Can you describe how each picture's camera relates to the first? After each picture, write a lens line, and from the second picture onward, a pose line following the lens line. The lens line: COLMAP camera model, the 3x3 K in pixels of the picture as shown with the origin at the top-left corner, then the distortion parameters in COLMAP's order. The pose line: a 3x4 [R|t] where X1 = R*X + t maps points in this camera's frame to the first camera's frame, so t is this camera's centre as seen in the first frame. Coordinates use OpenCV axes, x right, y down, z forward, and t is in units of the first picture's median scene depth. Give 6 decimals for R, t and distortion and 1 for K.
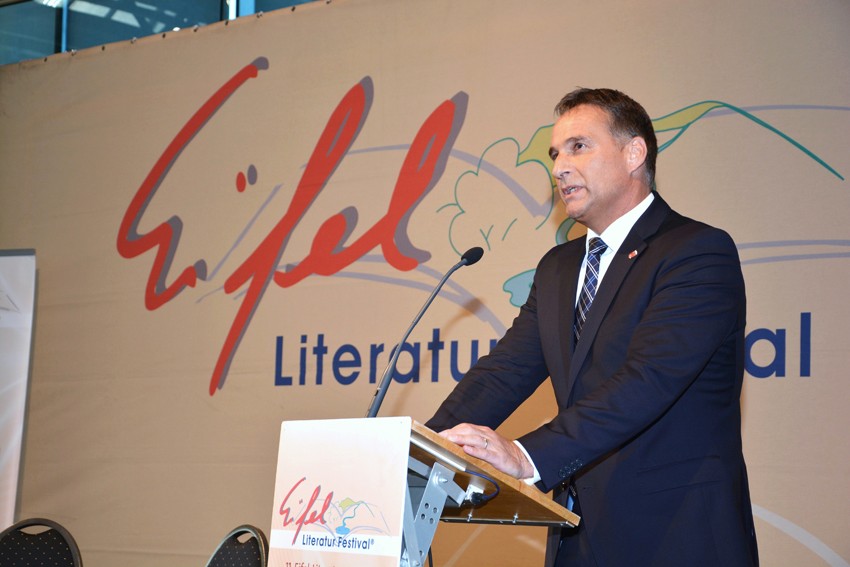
lens RADIAL K [[1943.9, 0, 425.0], [0, 1943.9, 283.5], [0, 0, 1]] dist [0.399247, 3.145797]
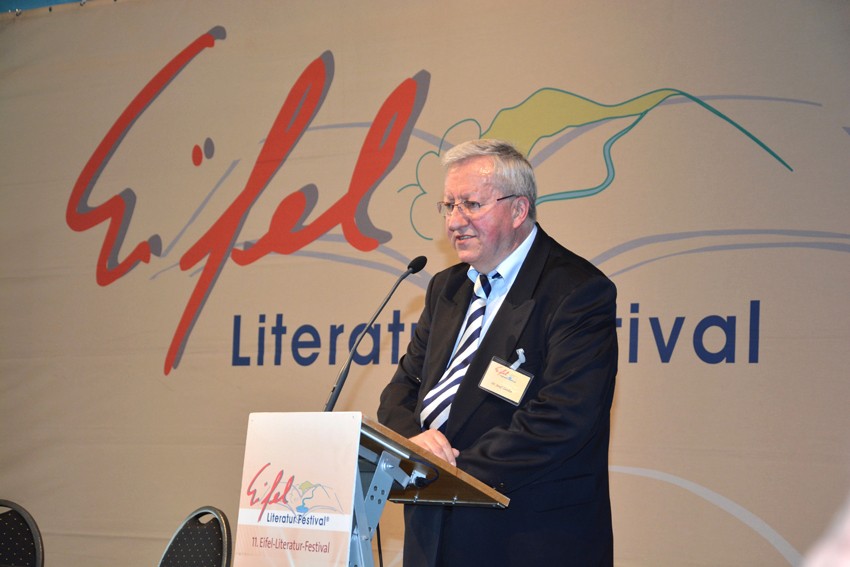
lens RADIAL K [[2270.3, 0, 425.0], [0, 2270.3, 283.5], [0, 0, 1]] dist [0.475275, 5.786574]
pose [[0.999910, 0.005328, 0.012284, 0.005887], [-0.005615, 0.999709, 0.023462, -0.017542], [-0.012156, -0.023529, 0.999649, -0.154607]]
